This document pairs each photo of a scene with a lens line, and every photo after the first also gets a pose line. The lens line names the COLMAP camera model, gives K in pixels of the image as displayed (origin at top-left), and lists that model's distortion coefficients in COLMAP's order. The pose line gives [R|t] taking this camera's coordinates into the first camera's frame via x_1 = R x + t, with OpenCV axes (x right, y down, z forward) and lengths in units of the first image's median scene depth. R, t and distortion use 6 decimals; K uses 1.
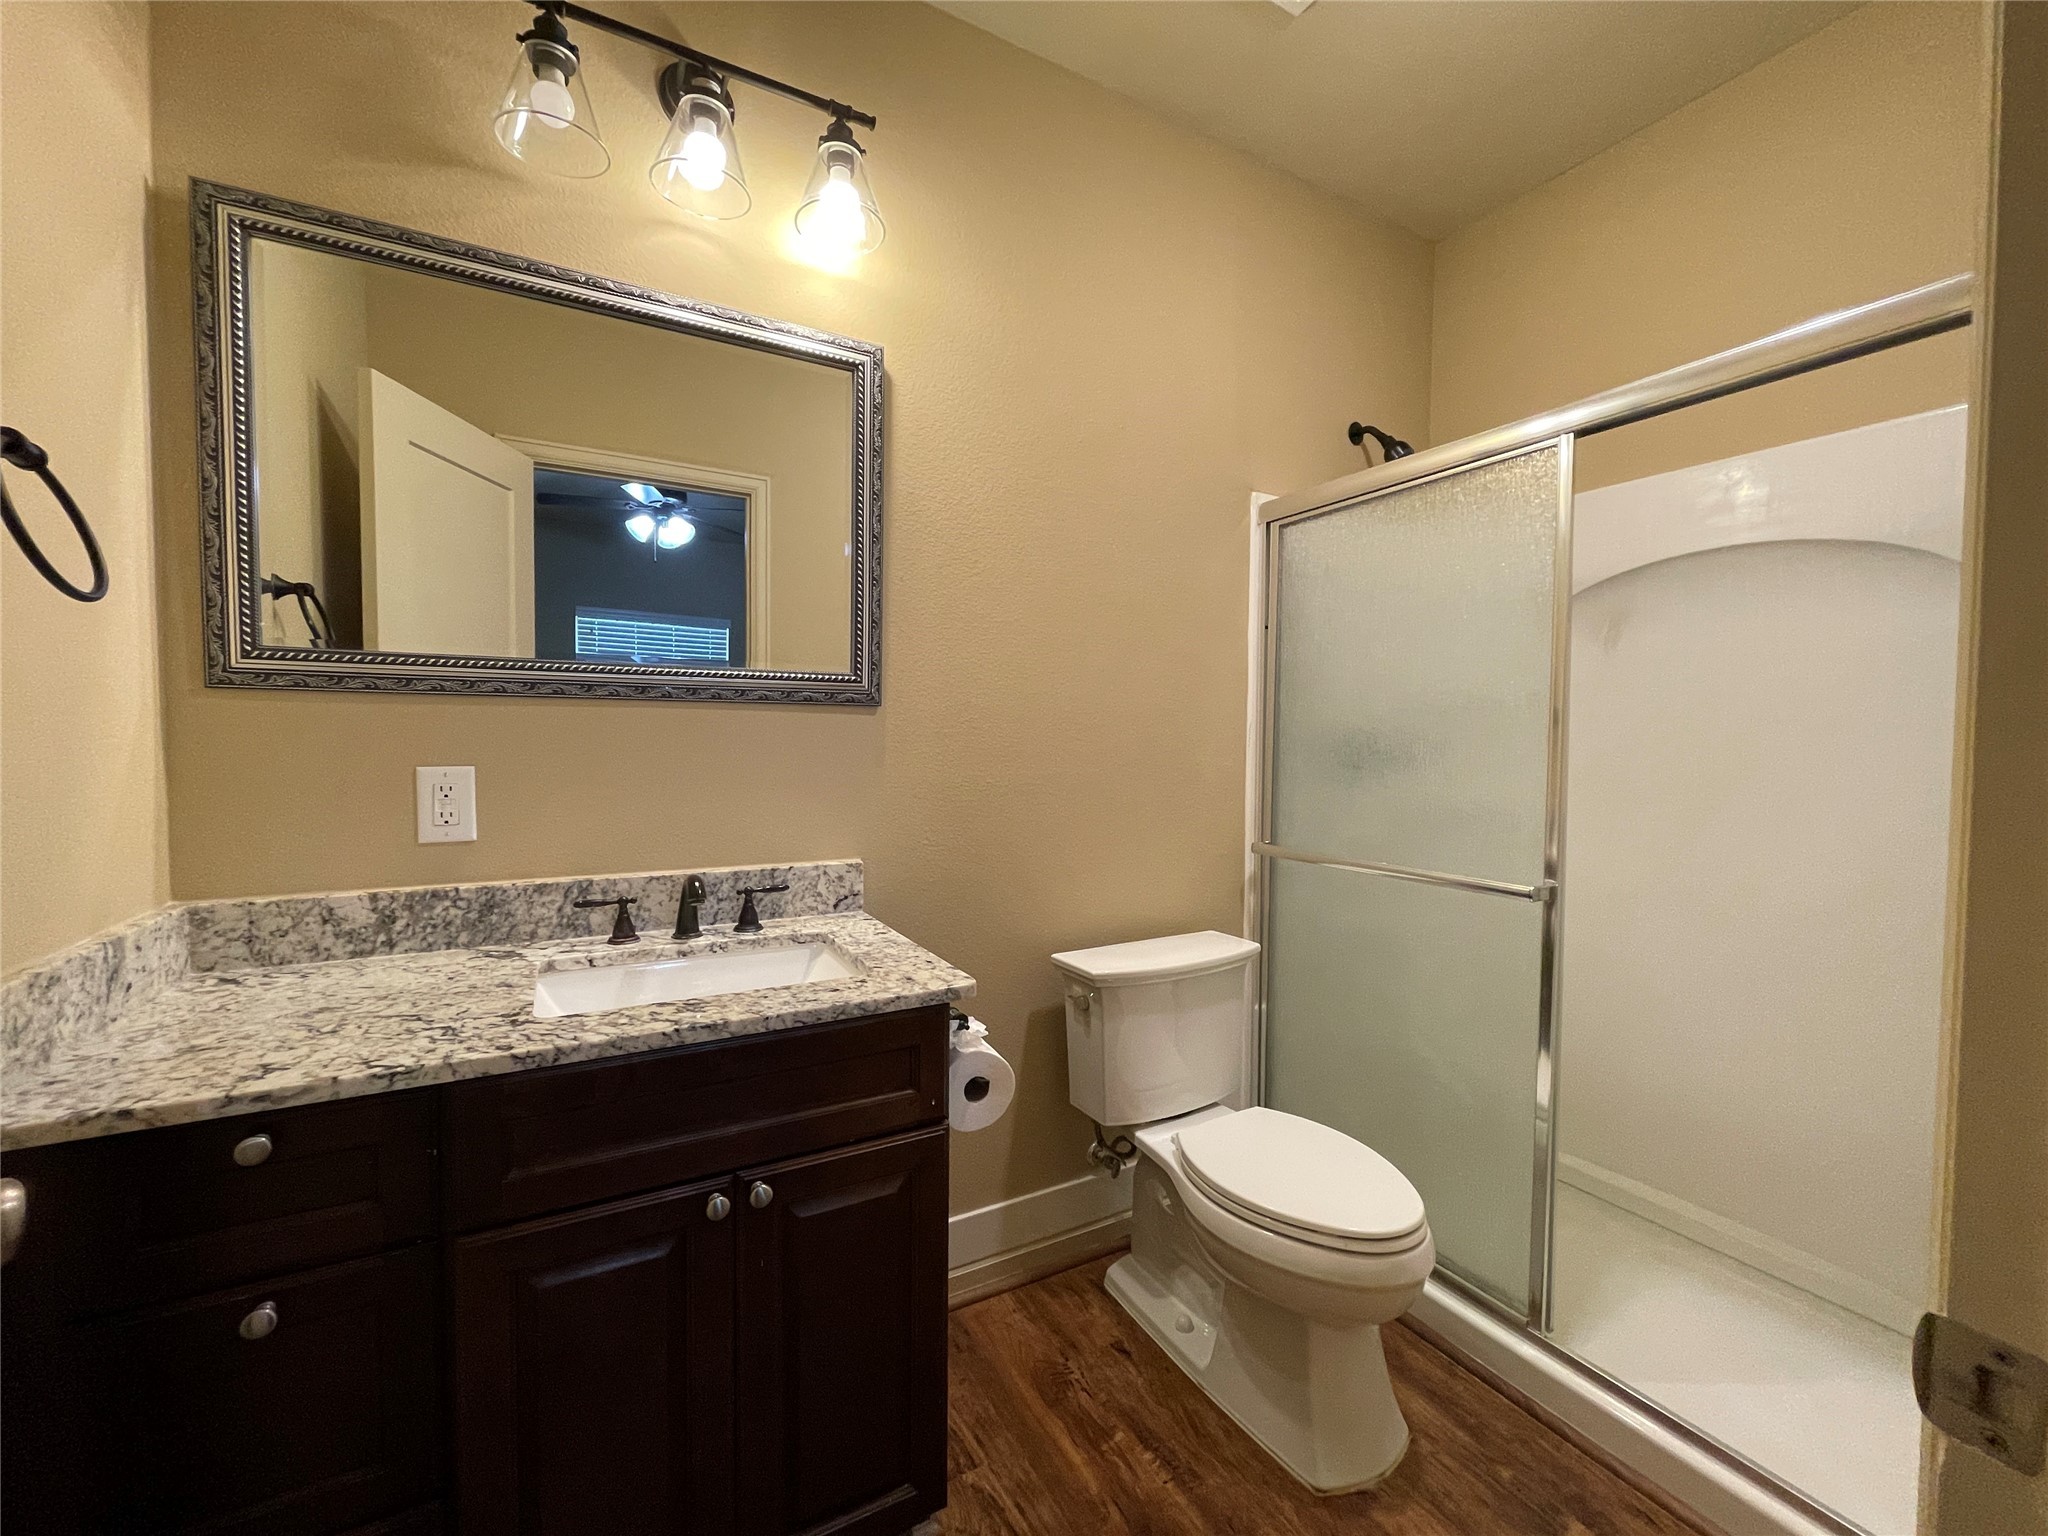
lens RADIAL K [[836.4, 0, 1032.7], [0, 836.4, 763.3], [0, 0, 1]] dist [0.002672, 0.000068]
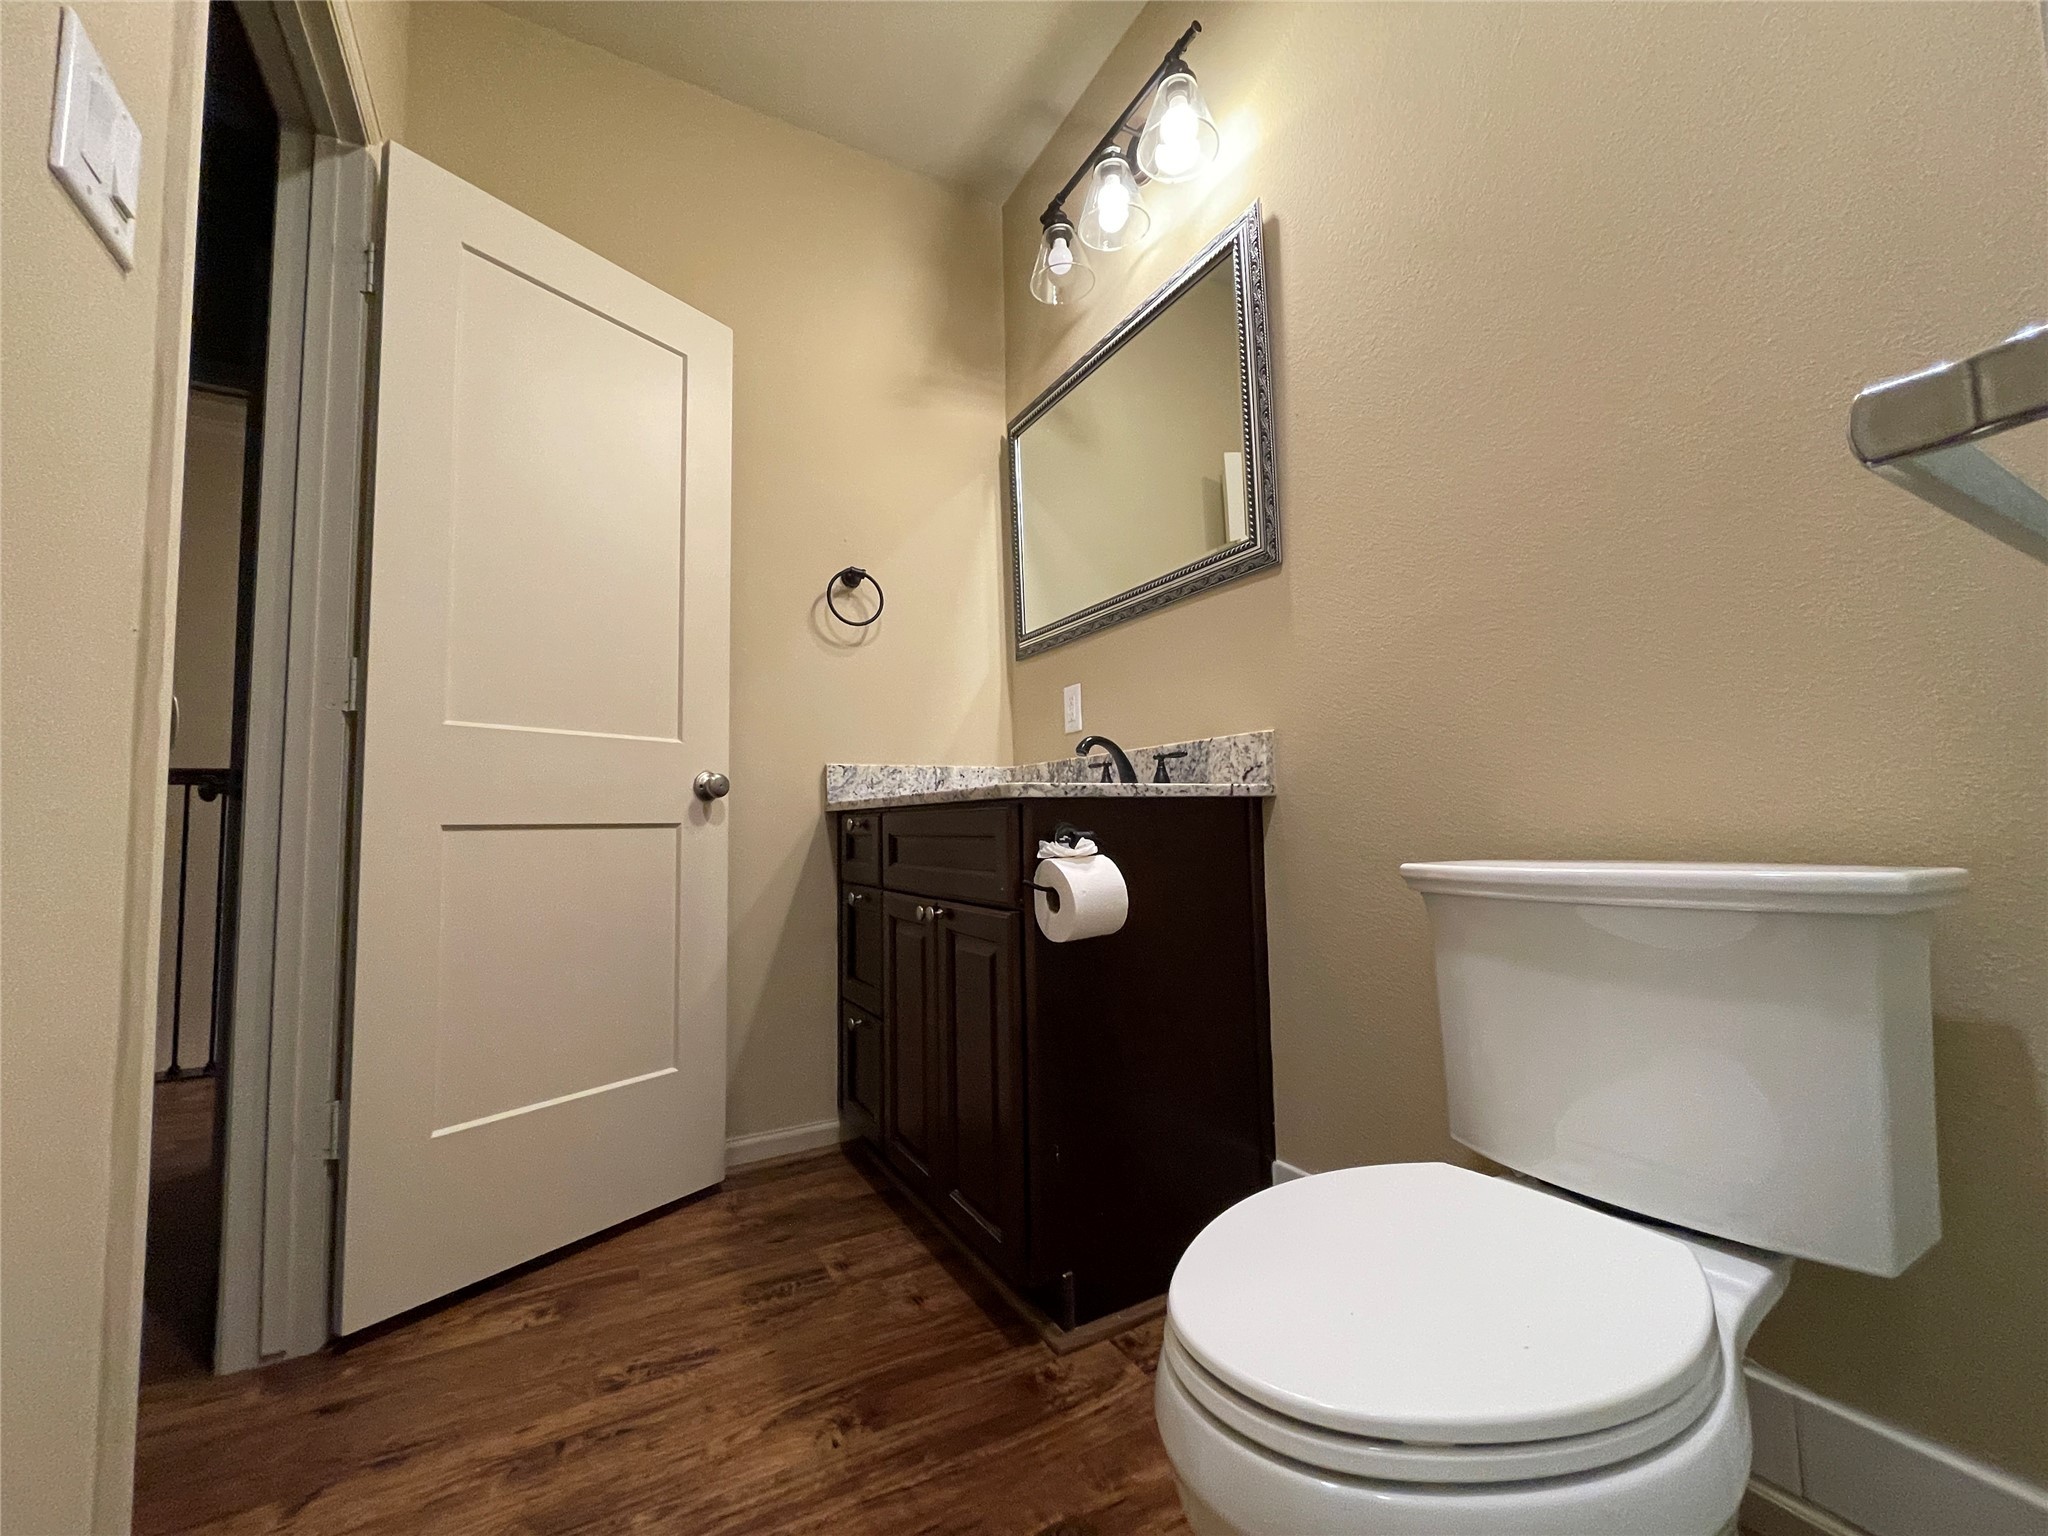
lens RADIAL K [[836.4, 0, 1031.6], [0, 836.4, 770.4], [0, 0, 1]] dist [0.002672, 0.000068]
pose [[0.005299, -0.080529, -0.996738, 0.747736], [-0.013241, 0.996659, -0.080593, 0.247562], [0.999898, 0.013625, 0.004215, 0.756925]]
